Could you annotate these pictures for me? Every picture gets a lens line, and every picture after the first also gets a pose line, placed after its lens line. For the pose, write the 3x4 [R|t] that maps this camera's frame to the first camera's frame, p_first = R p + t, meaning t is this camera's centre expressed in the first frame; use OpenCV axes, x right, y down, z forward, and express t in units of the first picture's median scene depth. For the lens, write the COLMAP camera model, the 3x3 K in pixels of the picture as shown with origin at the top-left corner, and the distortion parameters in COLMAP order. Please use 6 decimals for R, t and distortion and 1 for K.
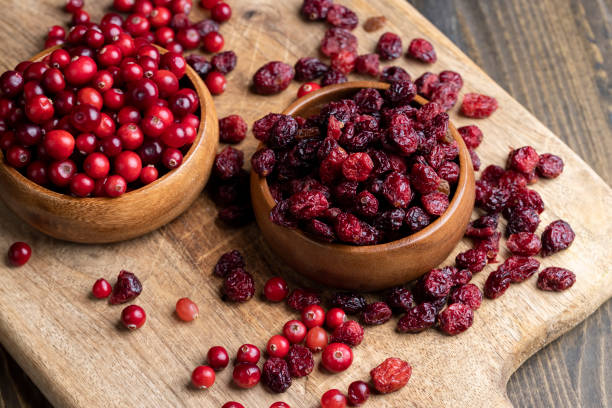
lens RADIAL K [[1989.6, 0, 336.3], [0, 1989.6, 204.3], [0, 0, 1]] dist [0.059165, -0.030742]
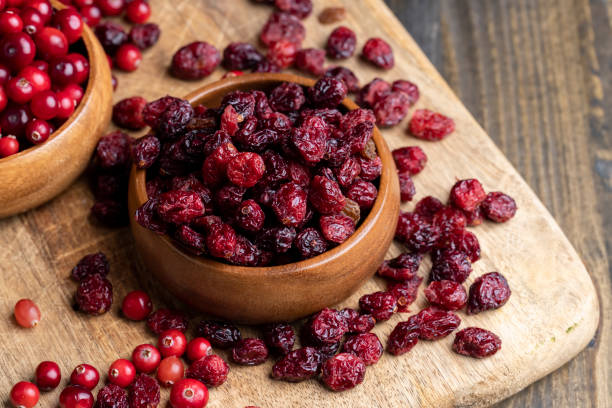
lens RADIAL K [[2048.9, 0, 306.0], [0, 2048.9, 204.0], [0, 0, 1]] dist [0.050776, 0.642673]
pose [[0.984149, 0.138900, -0.110259, 0.125580], [-0.142810, 0.989344, -0.028359, 0.015170], [0.105145, 0.043656, 0.993498, 0.158744]]
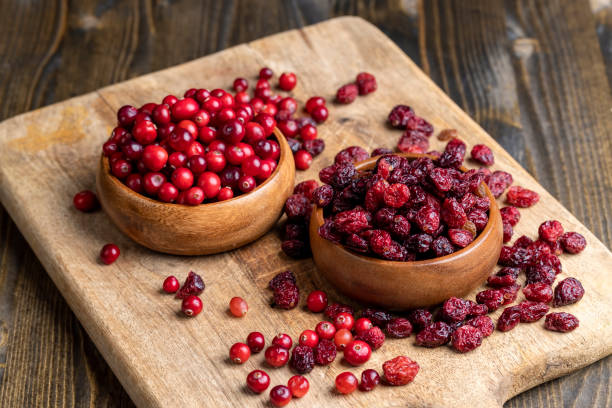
lens RADIAL K [[1989.6, 0, 336.3], [0, 1989.6, 204.3], [0, 0, 1]] dist [0.059165, -0.030742]
pose [[0.983212, 0.104719, -0.149424, 0.146142], [-0.142405, 0.952393, -0.269571, 0.296535], [0.114082, 0.286324, 0.951317, -0.113394]]
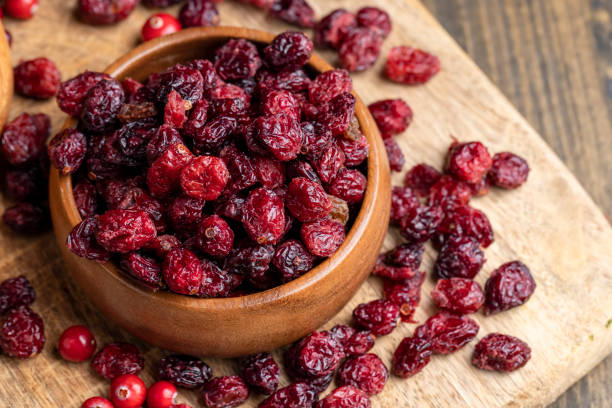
lens RADIAL K [[2069.5, 0, 327.9], [0, 2069.5, 230.7], [0, 0, 1]] dist [0.057912, 2.534293]
pose [[0.997868, 0.065266, -0.000191, 0.050041], [-0.064651, 0.988851, 0.134142, -0.091172], [0.008944, -0.133844, 0.990962, 0.320974]]
